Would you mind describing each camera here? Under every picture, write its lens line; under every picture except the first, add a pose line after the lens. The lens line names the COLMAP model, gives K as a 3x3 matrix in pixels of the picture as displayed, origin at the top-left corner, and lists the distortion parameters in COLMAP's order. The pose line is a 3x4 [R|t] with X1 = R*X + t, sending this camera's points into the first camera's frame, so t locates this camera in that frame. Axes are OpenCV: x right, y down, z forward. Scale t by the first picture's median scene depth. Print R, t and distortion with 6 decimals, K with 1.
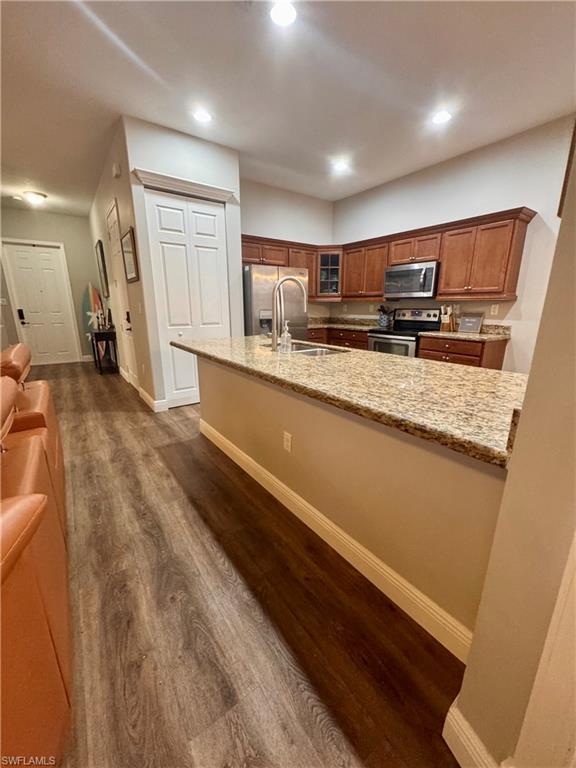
lens RADIAL K [[306.2, 0, 290.1], [0, 306.2, 384.4], [0, 0, 1]] dist [-0.003014, 0.000256]
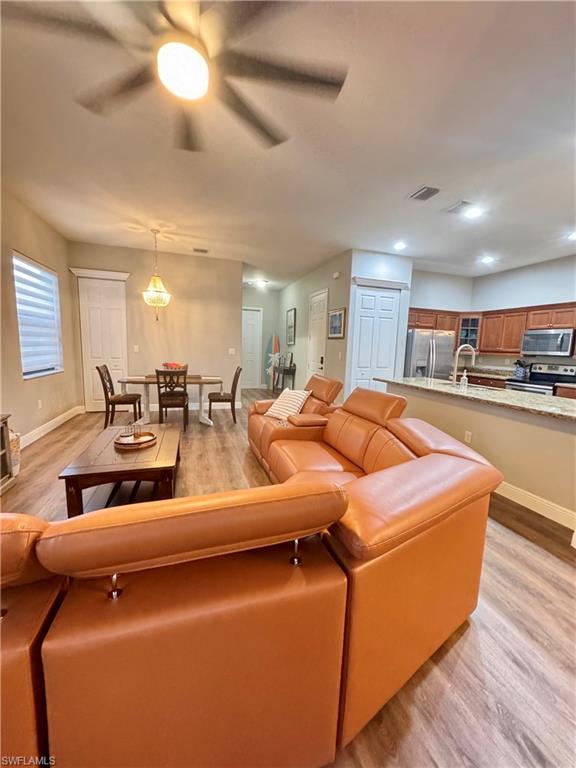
lens RADIAL K [[306.2, 0, 290.0], [0, 306.2, 385.1], [0, 0, 1]] dist [-0.003014, 0.000256]
pose [[0.949154, 0.069816, -0.306972, -0.224527], [-0.109897, 0.987237, -0.115267, 0.100345], [0.295006, 0.143141, 0.944713, -0.495558]]
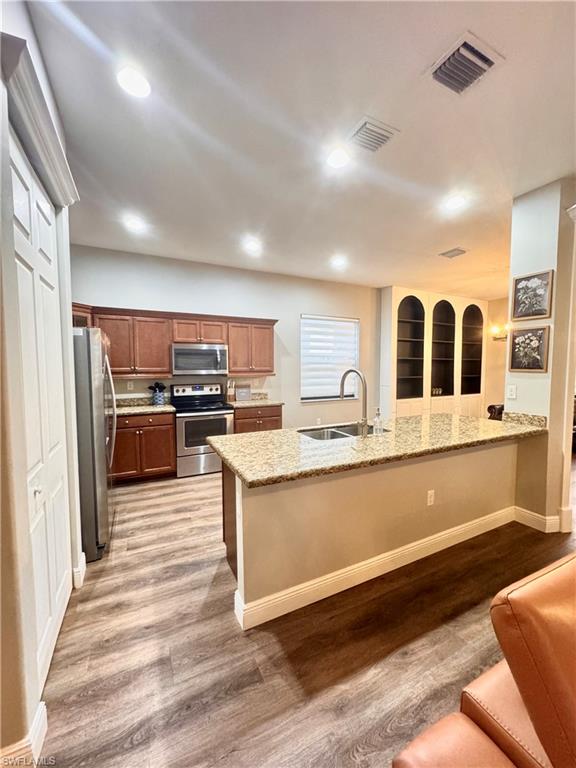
lens RADIAL K [[306.2, 0, 287.5], [0, 306.2, 384.6], [0, 0, 1]] dist [-0.003014, 0.000256]
pose [[0.166734, -0.060562, 0.984140, -0.639010], [0.249348, 0.968259, 0.017339, -0.210914], [-0.953952, 0.242503, 0.176543, 0.588129]]
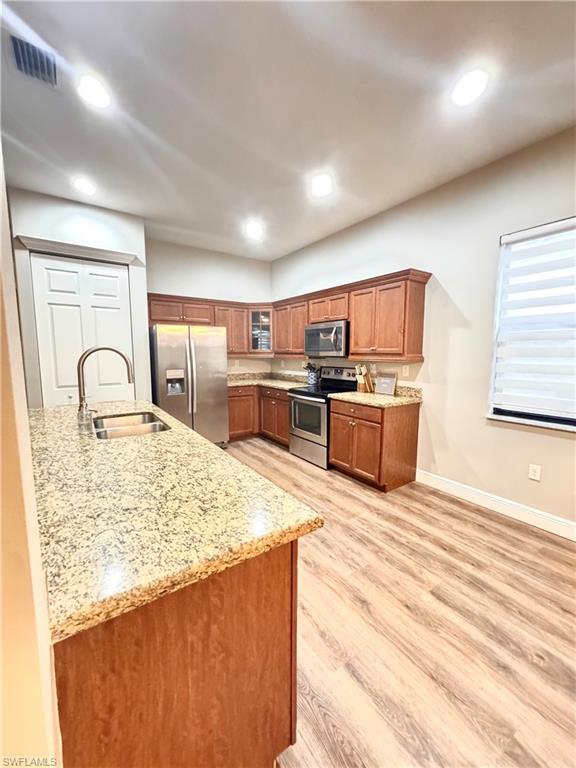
lens RADIAL K [[306.2, 0, 289.4], [0, 306.2, 384.4], [0, 0, 1]] dist [-0.003014, 0.000256]
pose [[0.999887, 0.001121, -0.014965, 0.311909], [-0.003301, 0.989221, -0.146392, -0.062189], [0.014639, 0.146425, 0.989113, 0.076556]]
